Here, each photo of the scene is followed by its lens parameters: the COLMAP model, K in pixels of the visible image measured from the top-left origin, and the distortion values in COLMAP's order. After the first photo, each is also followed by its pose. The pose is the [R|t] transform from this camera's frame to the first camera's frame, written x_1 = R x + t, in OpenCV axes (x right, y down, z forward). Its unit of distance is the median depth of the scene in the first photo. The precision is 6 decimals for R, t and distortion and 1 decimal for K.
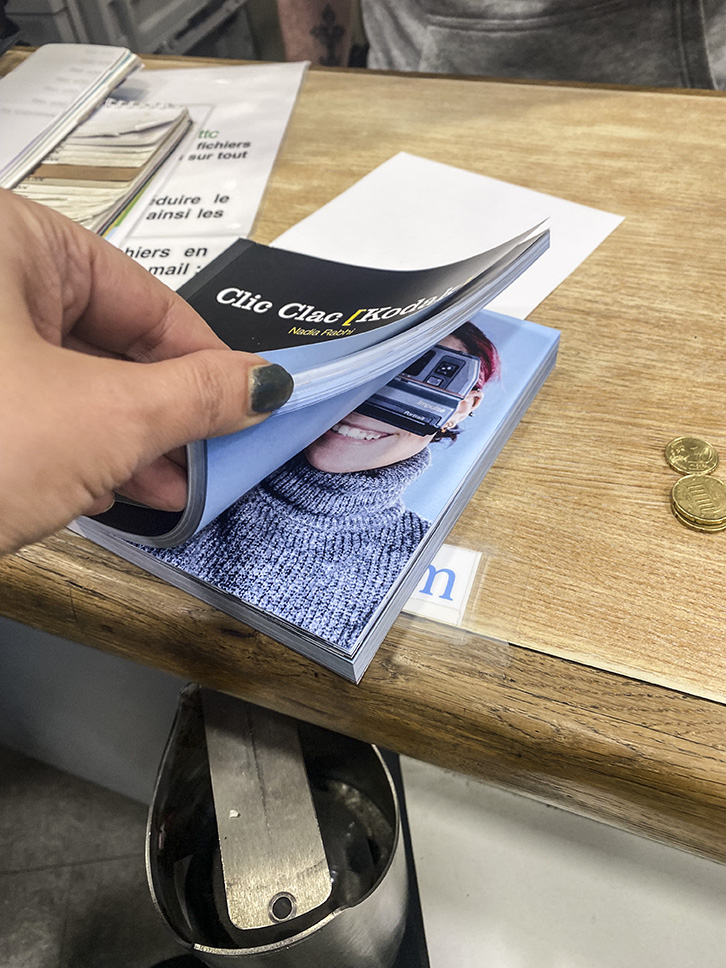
lens RADIAL K [[694.3, 0, 363.0], [0, 694.3, 484.0], [0, 0, 1]] dist [-0.001092, -0.000613]
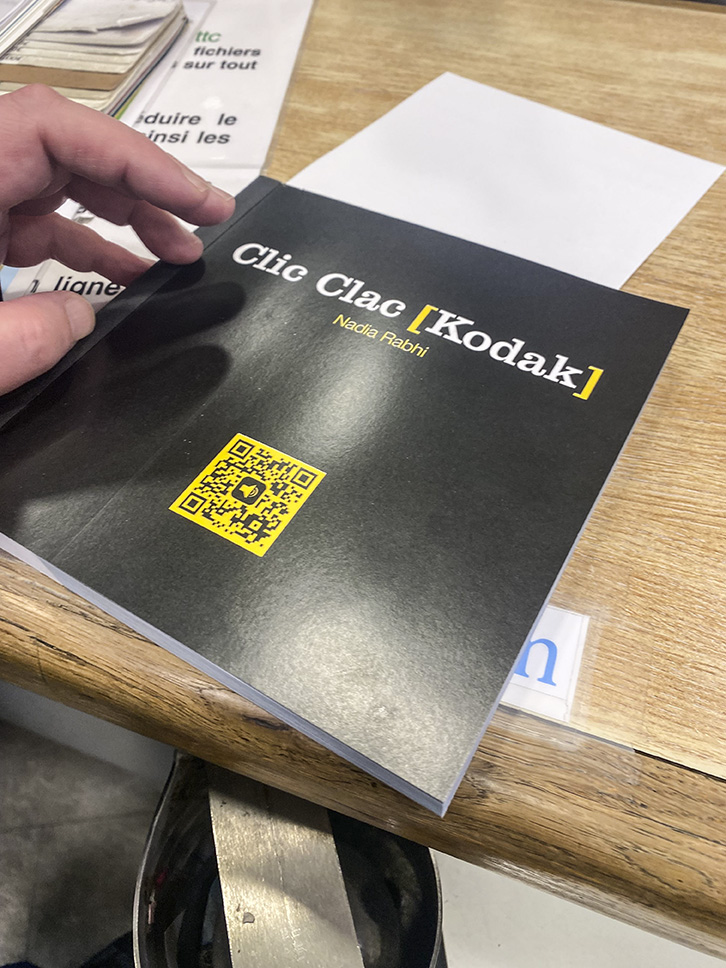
lens RADIAL K [[694.3, 0, 363.0], [0, 694.3, 484.0], [0, 0, 1]] dist [-0.001092, -0.000613]
pose [[0.998769, 0.028622, 0.040503, -0.067271], [-0.031717, 0.996453, 0.077950, -0.058607], [-0.038129, -0.079139, 0.996134, 0.161374]]
